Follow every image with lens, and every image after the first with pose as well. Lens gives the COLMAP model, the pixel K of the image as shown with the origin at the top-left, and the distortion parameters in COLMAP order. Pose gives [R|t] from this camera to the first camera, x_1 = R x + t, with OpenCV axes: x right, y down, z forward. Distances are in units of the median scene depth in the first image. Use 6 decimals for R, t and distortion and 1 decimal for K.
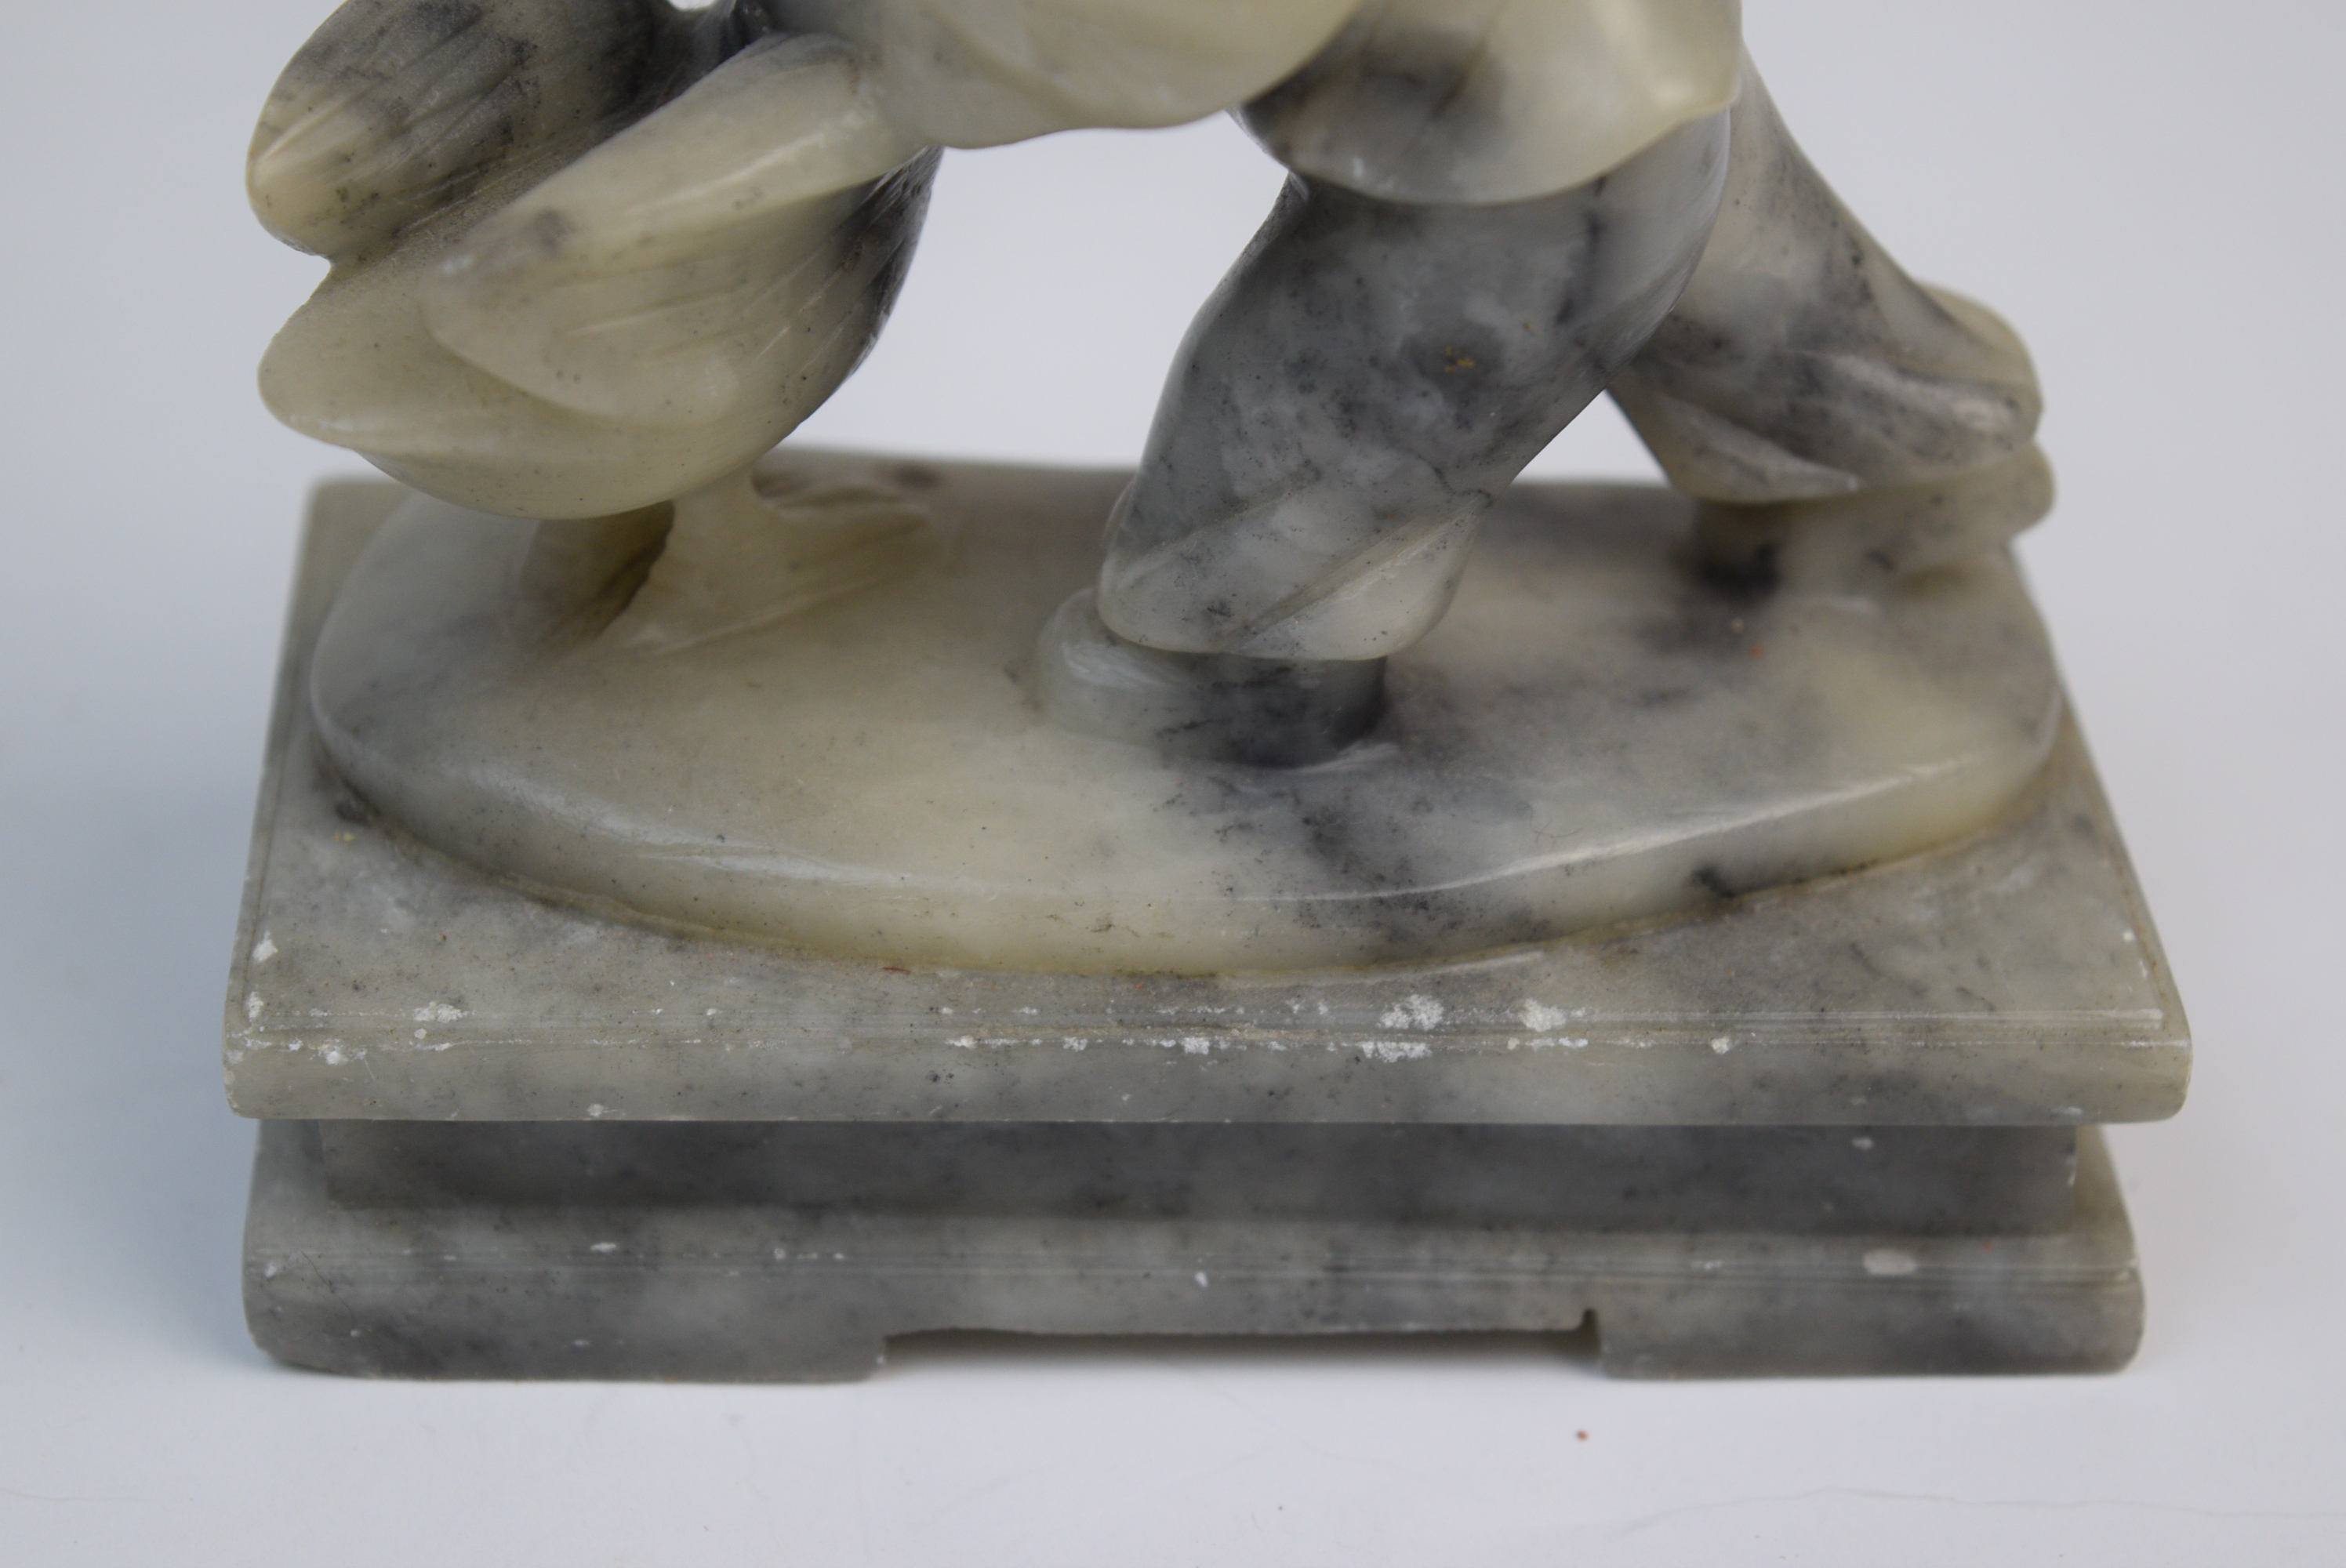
lens RADIAL K [[4176.7, 0, 1179.1], [0, 4176.7, 781.1], [0, 0, 1]] dist [0.018597, 0.000000]
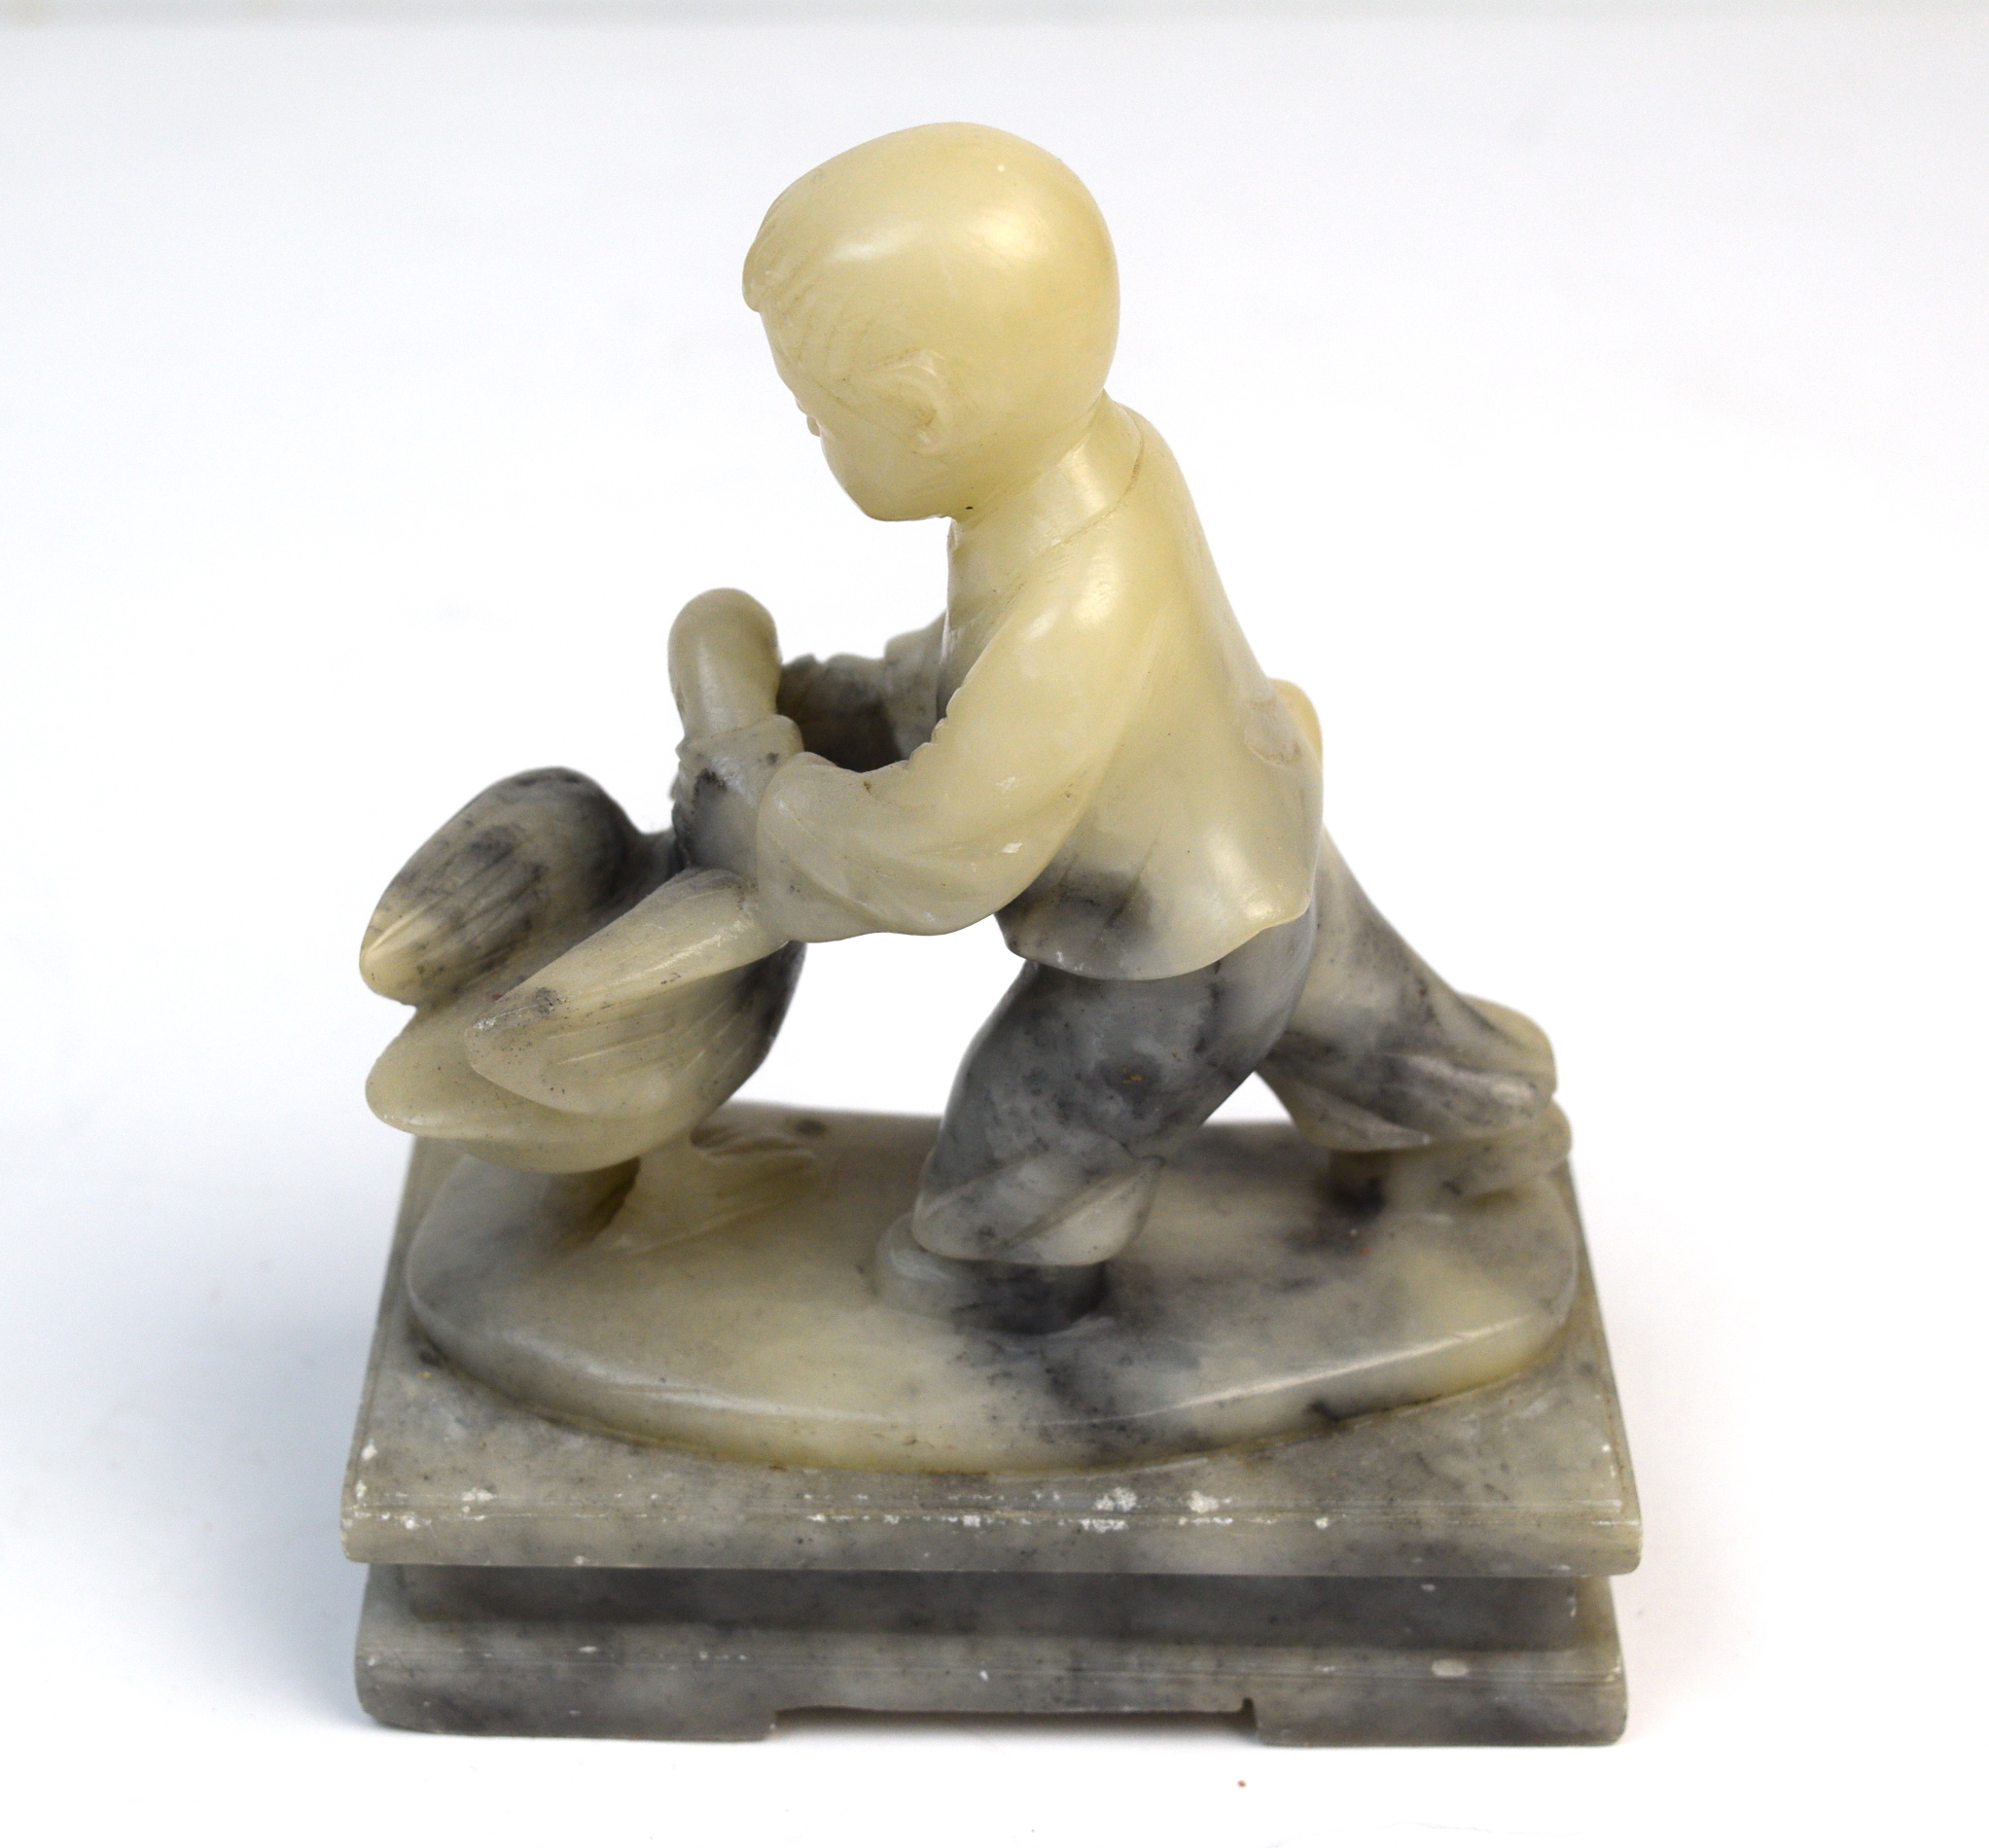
lens RADIAL K [[3529.4, 0, 990.5], [0, 3529.4, 926.0], [0, 0, 1]] dist [-0.047531, 0.000000]
pose [[0.997248, -0.004241, -0.074015, 0.104243], [-0.001571, 0.996930, -0.078284, -0.050681], [0.074120, 0.078185, 0.994180, -0.280334]]
